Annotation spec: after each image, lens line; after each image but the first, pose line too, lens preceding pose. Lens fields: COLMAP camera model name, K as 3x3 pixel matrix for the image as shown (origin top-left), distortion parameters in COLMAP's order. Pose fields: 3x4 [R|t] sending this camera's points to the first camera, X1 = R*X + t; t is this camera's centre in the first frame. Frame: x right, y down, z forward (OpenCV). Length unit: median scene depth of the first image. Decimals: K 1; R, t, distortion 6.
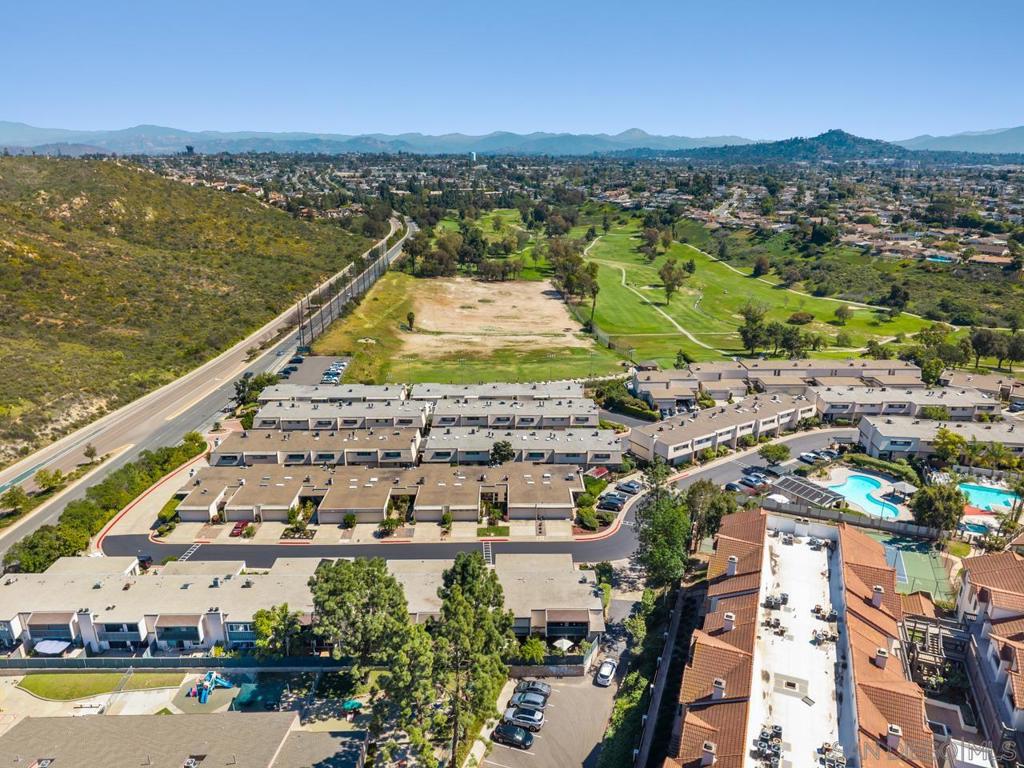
lens RADIAL K [[676.8, 0, 512.0], [0, 676.8, 384.0], [0, 0, 1]] dist [0.058544, -0.065952]
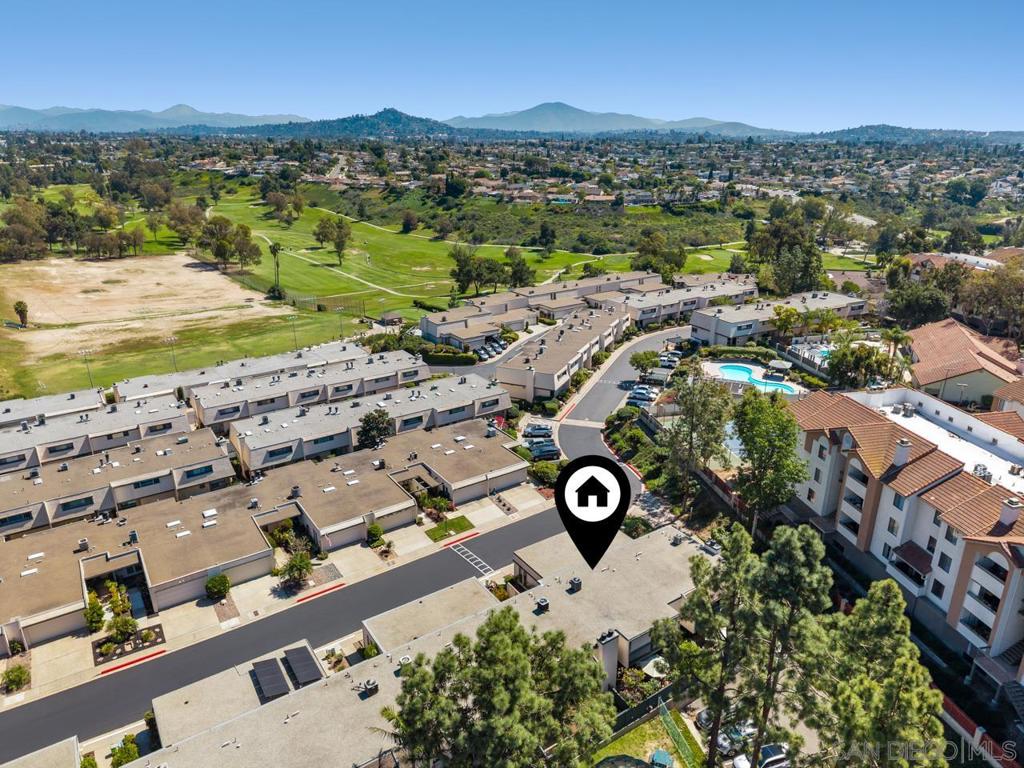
lens RADIAL K [[676.8, 0, 512.0], [0, 676.8, 384.0], [0, 0, 1]] dist [0.058544, -0.065952]
pose [[0.836702, -0.193045, 0.512507, -0.188003], [0.177116, 0.980907, 0.080322, 0.019634], [-0.518228, 0.023568, 0.854918, 0.240999]]
